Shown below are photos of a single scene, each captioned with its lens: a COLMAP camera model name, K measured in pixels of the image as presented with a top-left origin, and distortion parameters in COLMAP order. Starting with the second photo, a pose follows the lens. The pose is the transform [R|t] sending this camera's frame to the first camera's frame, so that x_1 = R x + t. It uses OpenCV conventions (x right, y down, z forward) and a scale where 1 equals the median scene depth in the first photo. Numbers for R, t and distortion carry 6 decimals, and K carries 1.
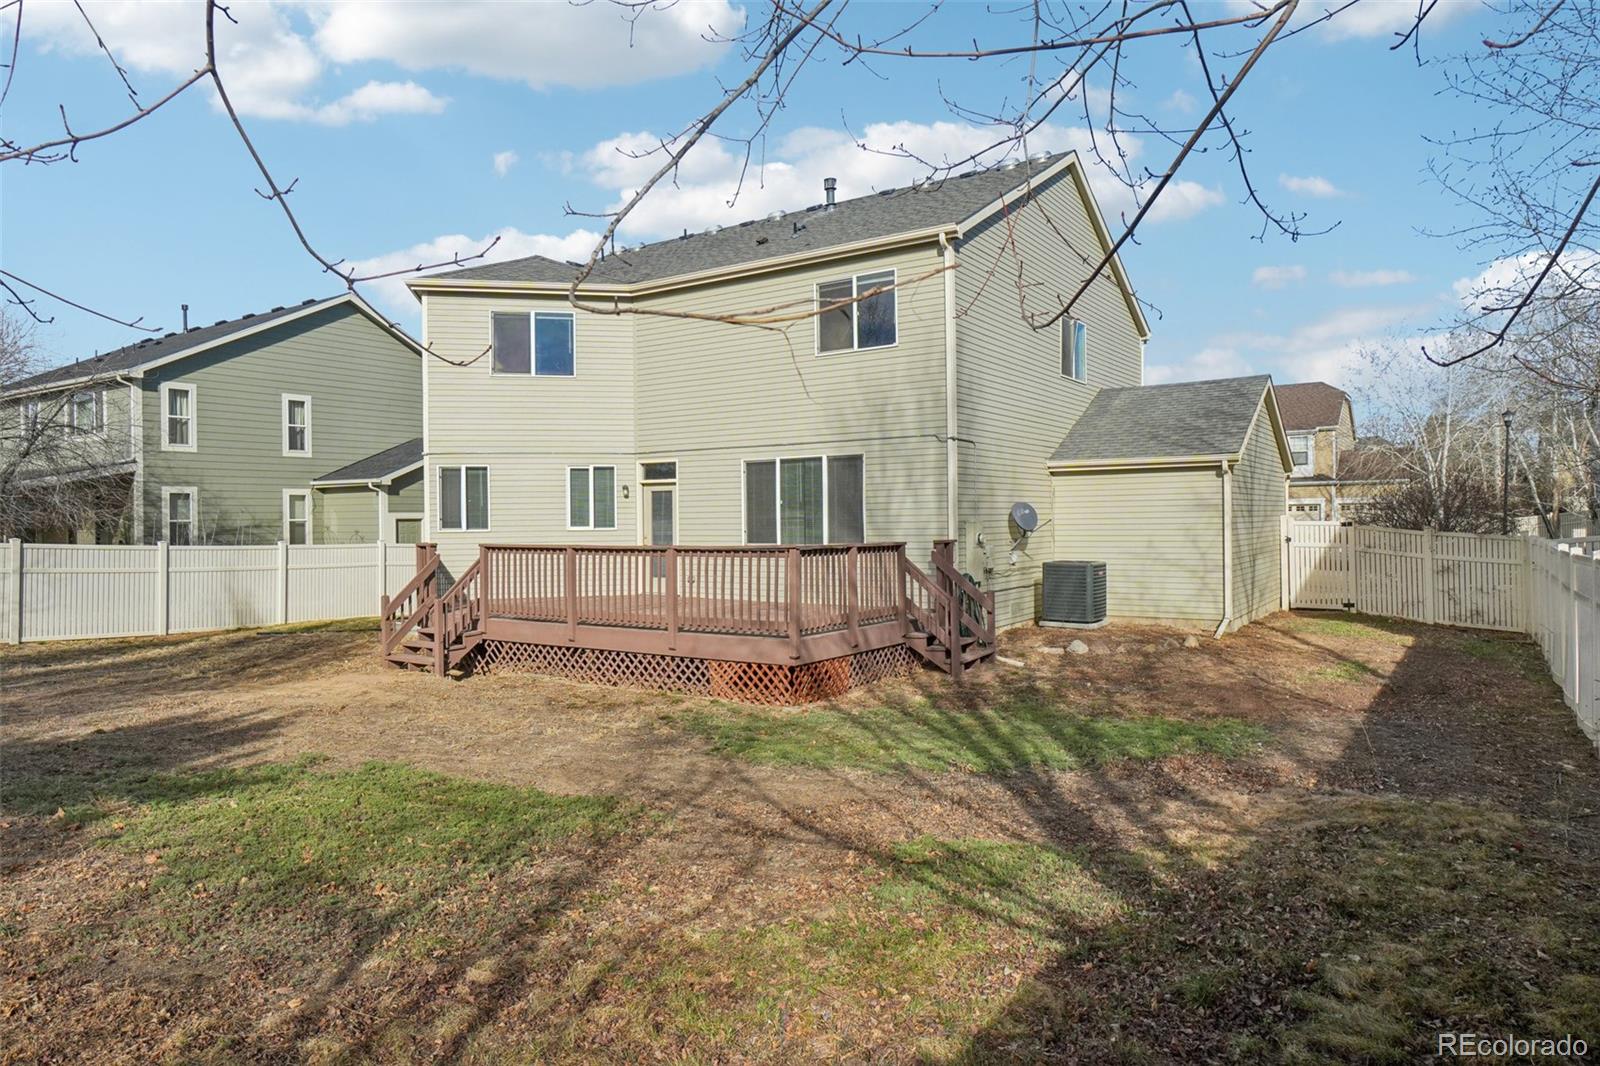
lens RADIAL K [[944.4, 0, 802.5], [0, 944.4, 522.6], [0, 0, 1]] dist [0.003157, 0.000259]
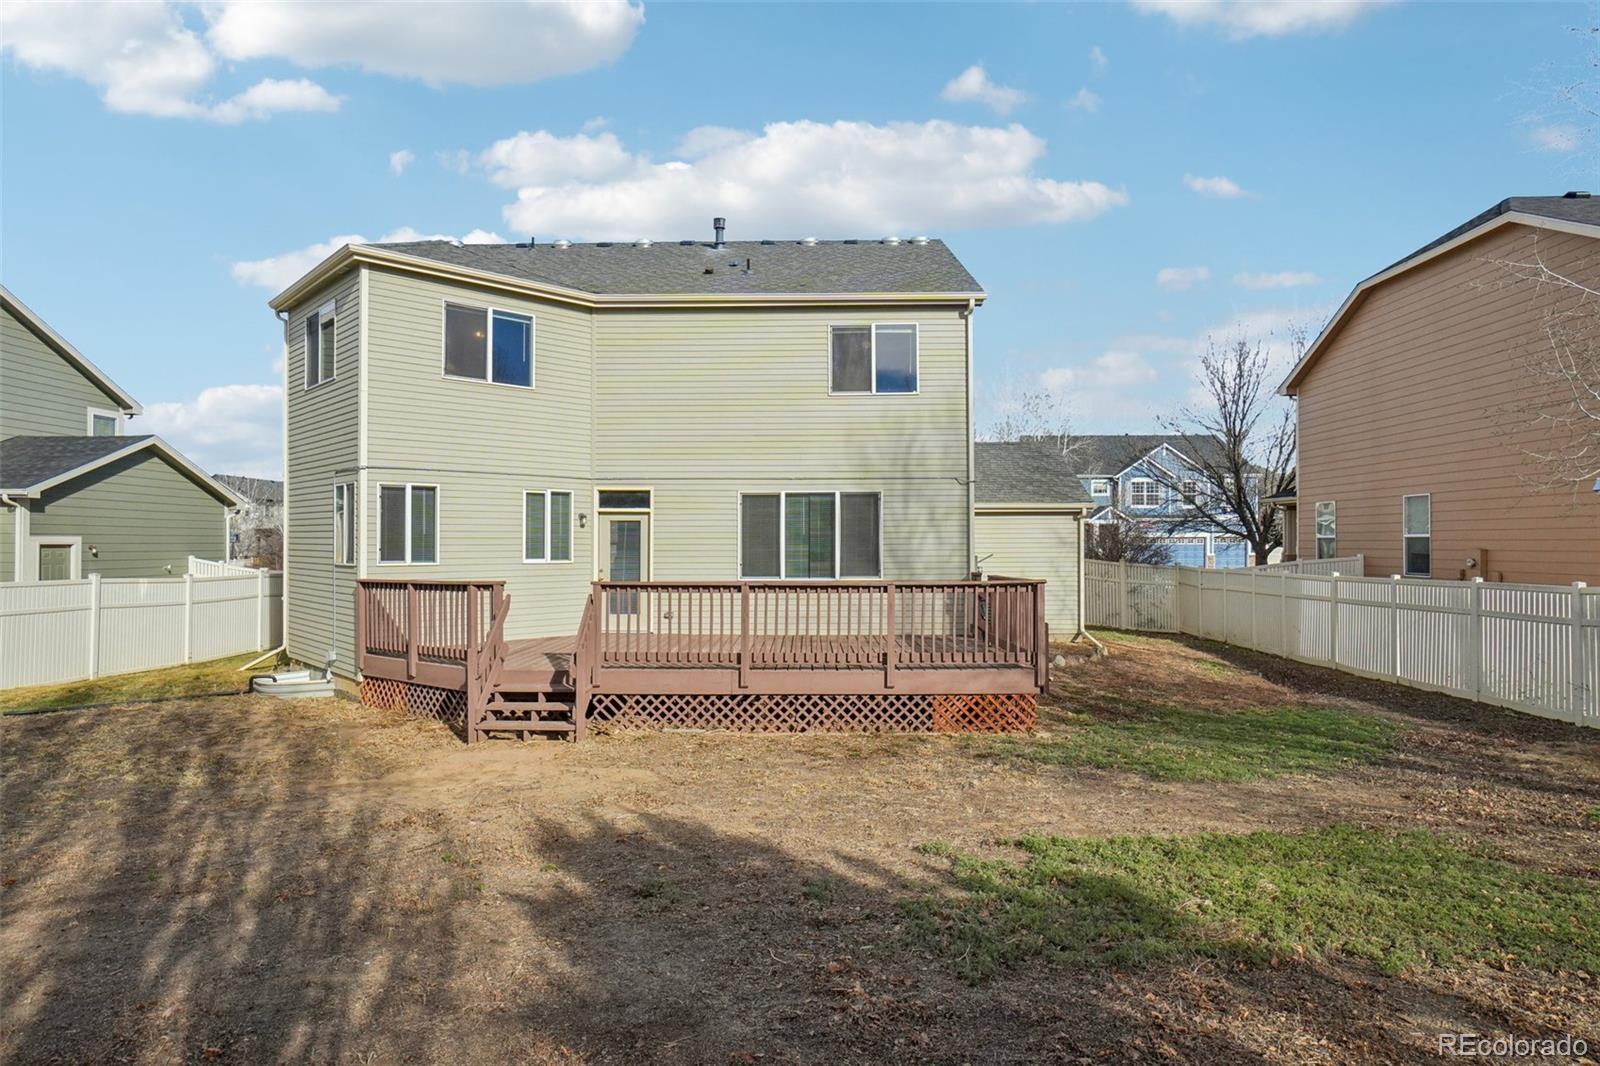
lens RADIAL K [[880.0, 0, 804.7], [0, 880.0, 526.2], [0, 0, 1]] dist [-0.002601, -0.000267]
pose [[0.852061, 0.020554, 0.523038, -0.483009], [-0.006013, 0.999547, -0.029483, -0.004055], [-0.523408, 0.021976, 0.851799, 0.186208]]
